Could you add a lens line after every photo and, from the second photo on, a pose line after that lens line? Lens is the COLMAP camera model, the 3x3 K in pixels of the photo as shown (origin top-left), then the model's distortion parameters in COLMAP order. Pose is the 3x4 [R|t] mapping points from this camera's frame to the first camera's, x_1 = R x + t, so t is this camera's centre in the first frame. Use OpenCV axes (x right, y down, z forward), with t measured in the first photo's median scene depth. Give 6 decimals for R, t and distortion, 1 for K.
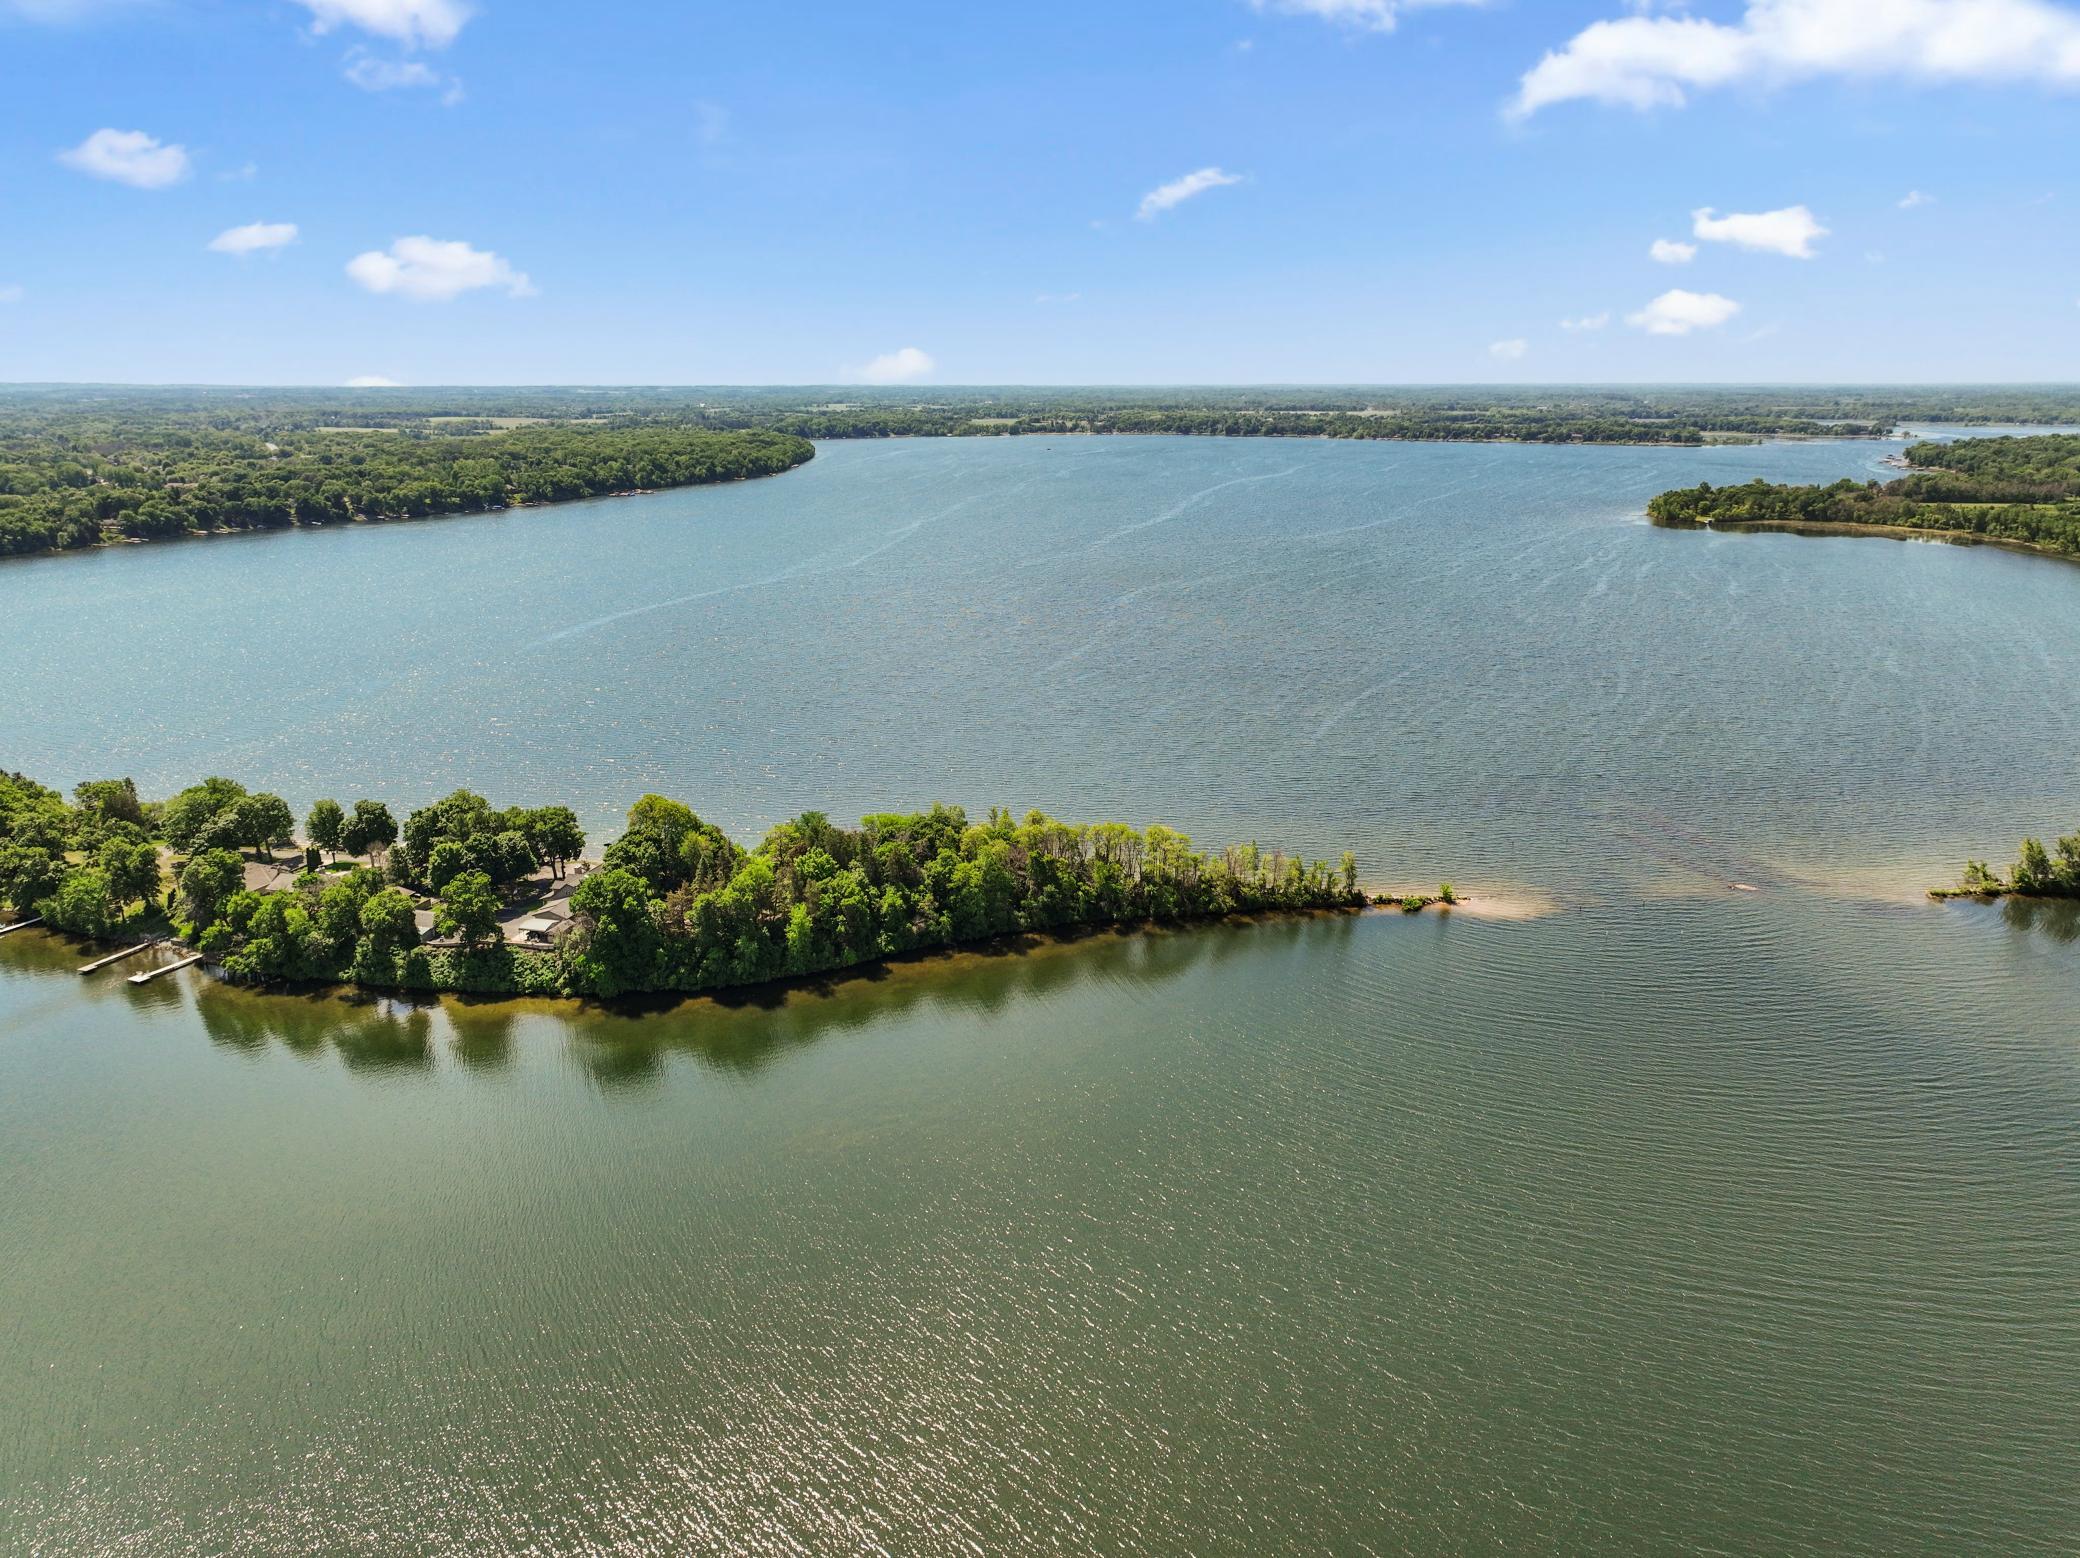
lens RADIAL K [[1481.5, 0, 1040.0], [0, 1481.5, 779.0], [0, 0, 1]] dist [-0.003911, 0.030331]
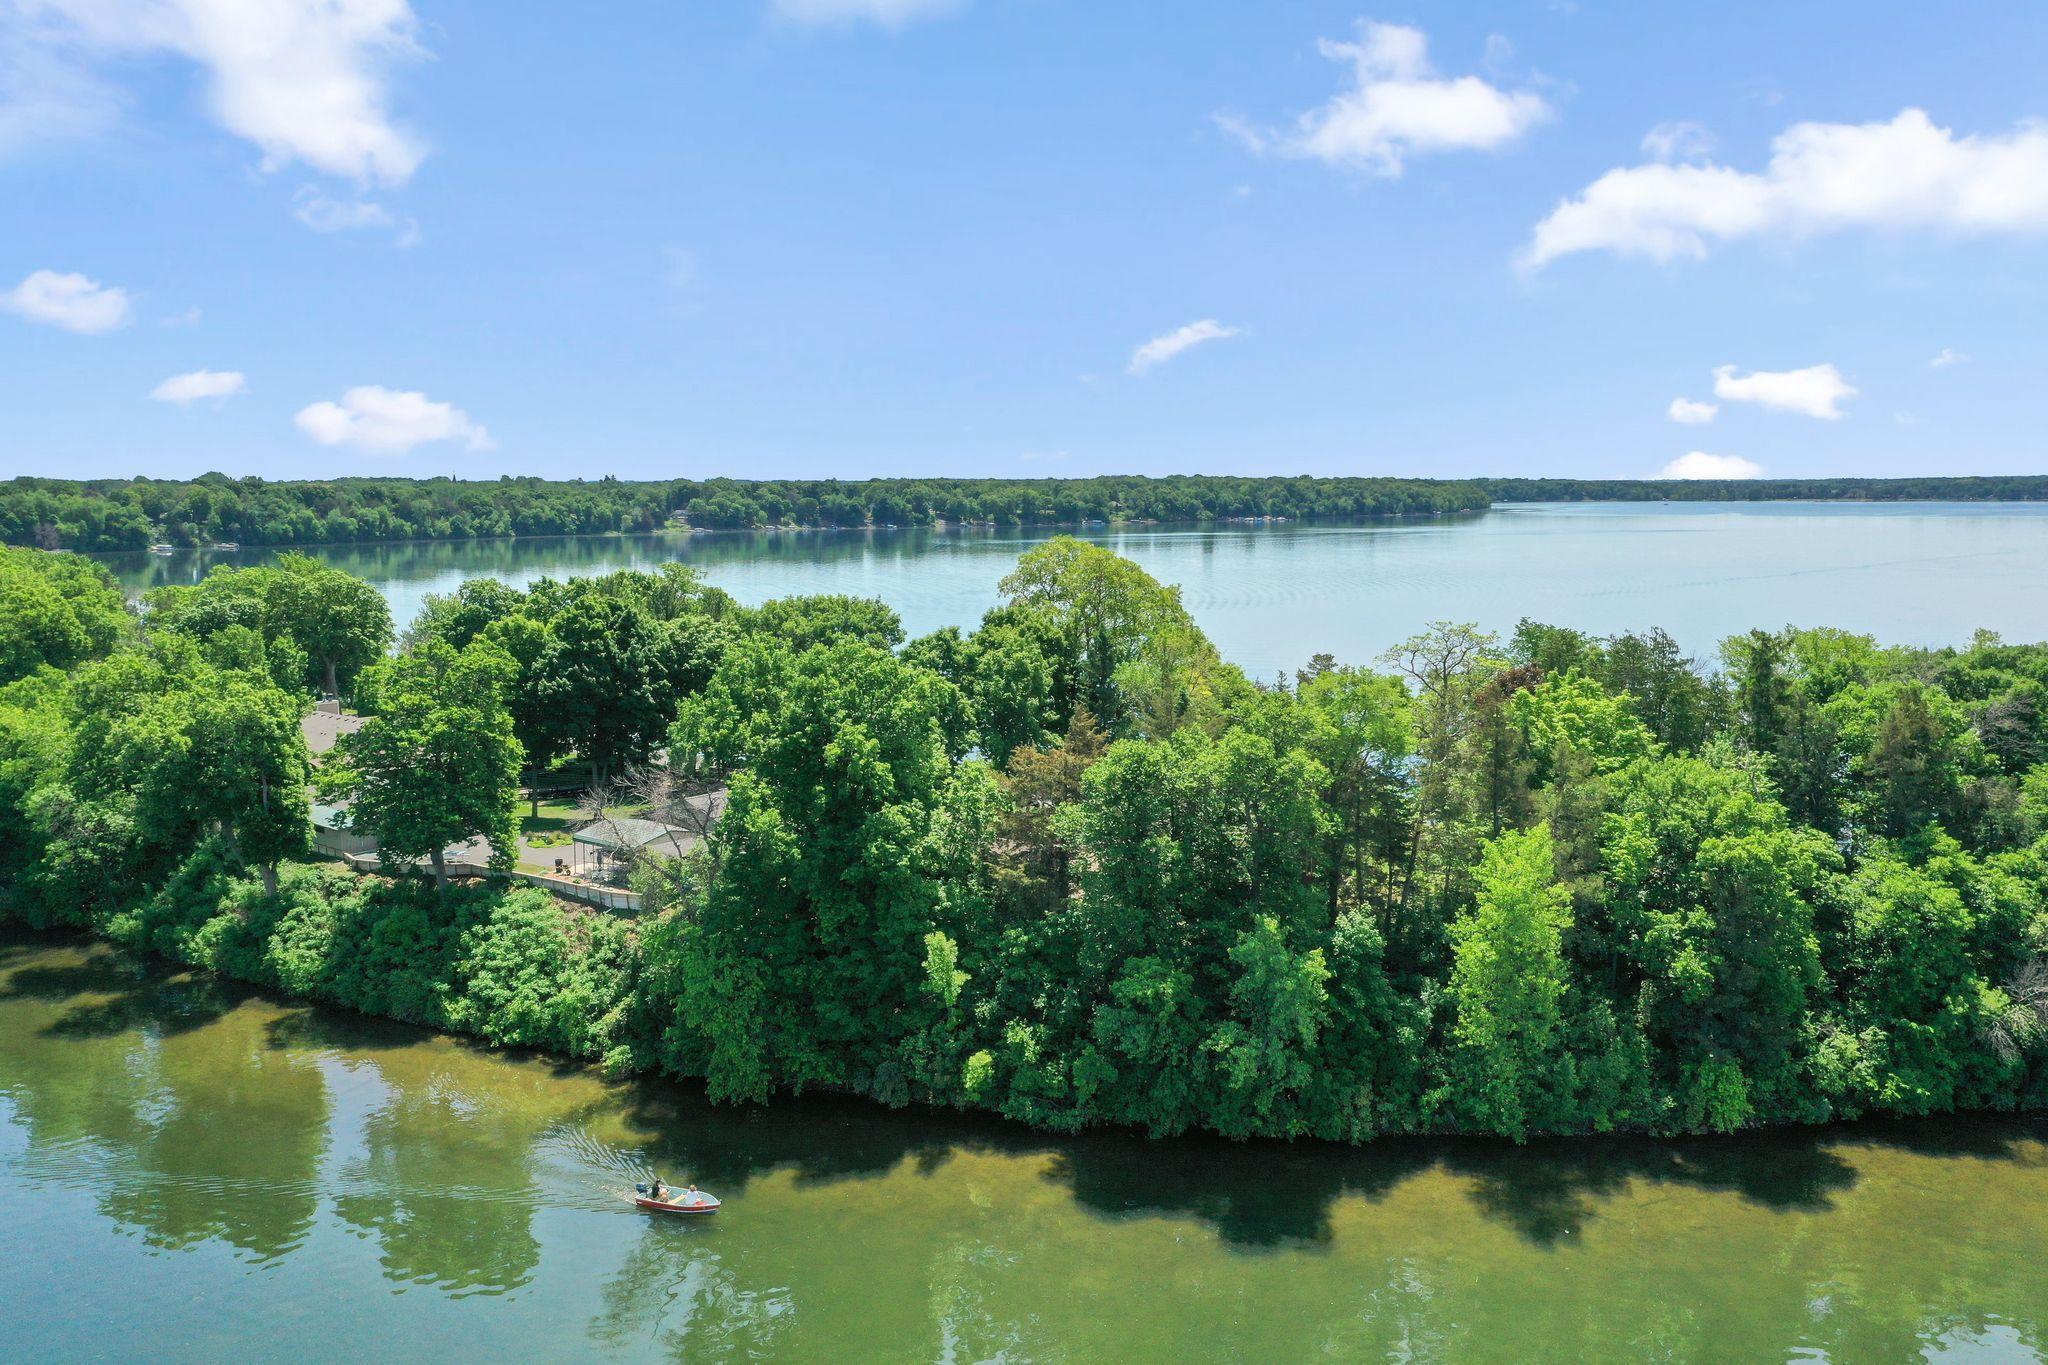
lens RADIAL K [[1661.5, 0, 1024.0], [0, 1661.5, 682.5], [0, 0, 1]] dist [0.019180, 0.008772]
pose [[0.915080, 0.047444, -0.400472, -0.034298], [-0.104522, 0.987024, -0.121899, 0.027142], [0.389492, 0.153406, 0.908165, 0.191626]]
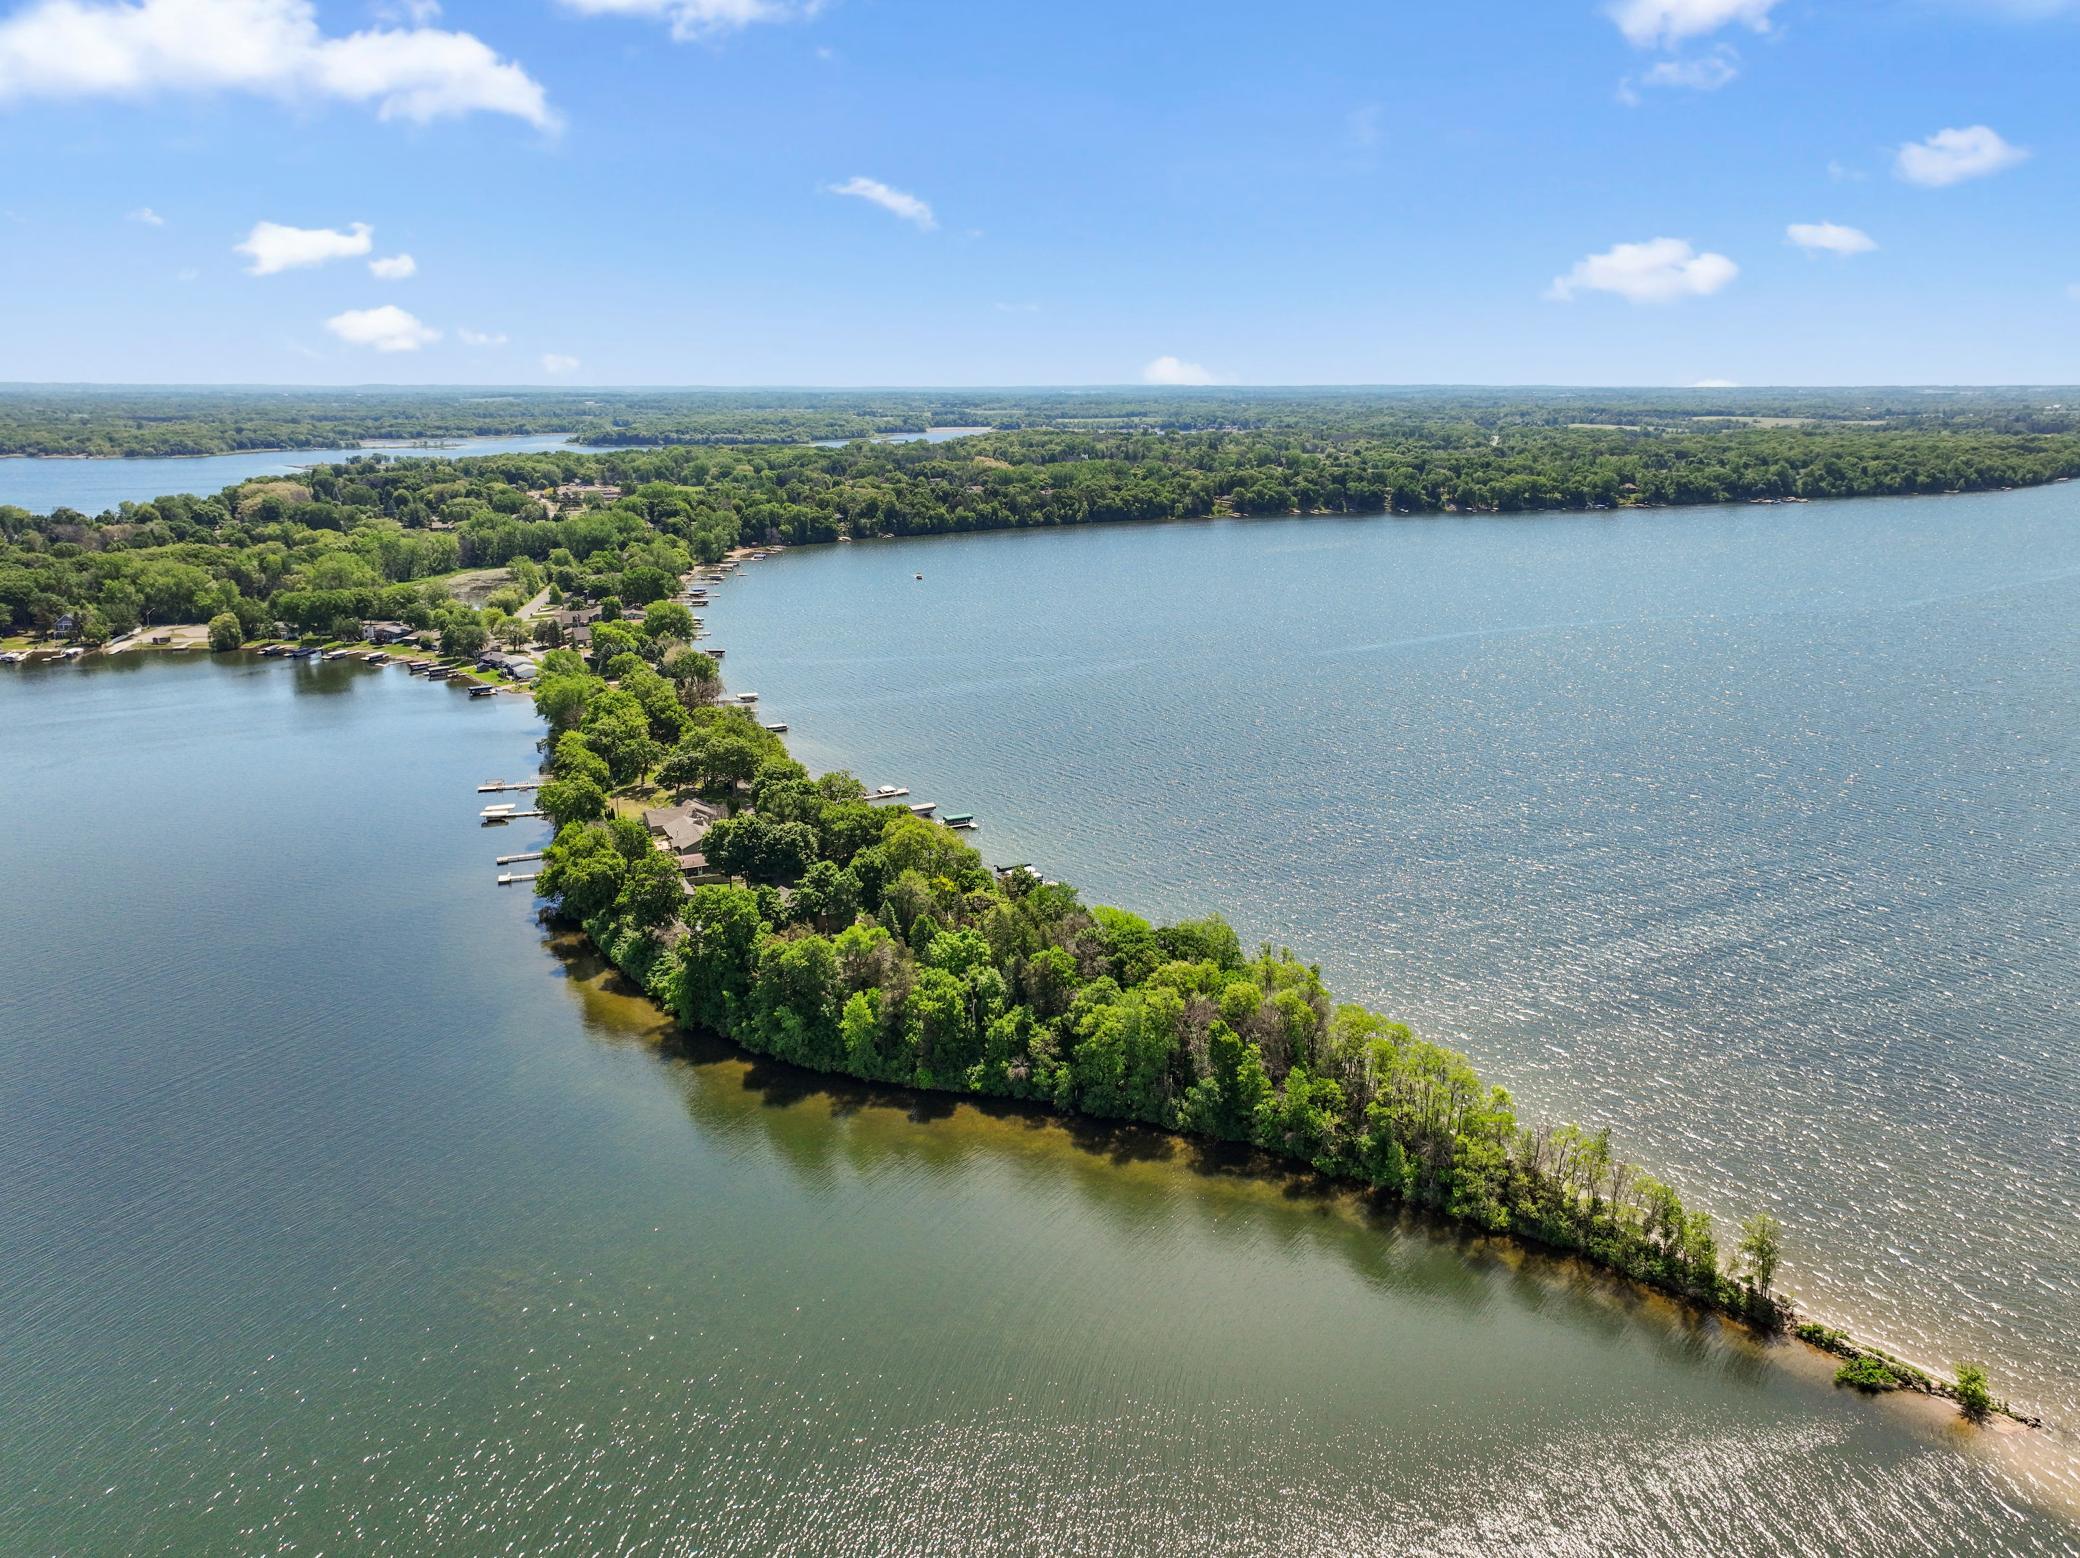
lens RADIAL K [[1481.5, 0, 1040.0], [0, 1481.5, 779.0], [0, 0, 1]] dist [-0.003911, 0.030331]
pose [[0.676874, 0.190145, -0.711117, 0.111373], [-0.191997, 0.978226, 0.078815, -0.026272], [0.710619, 0.083184, 0.698643, 0.137639]]
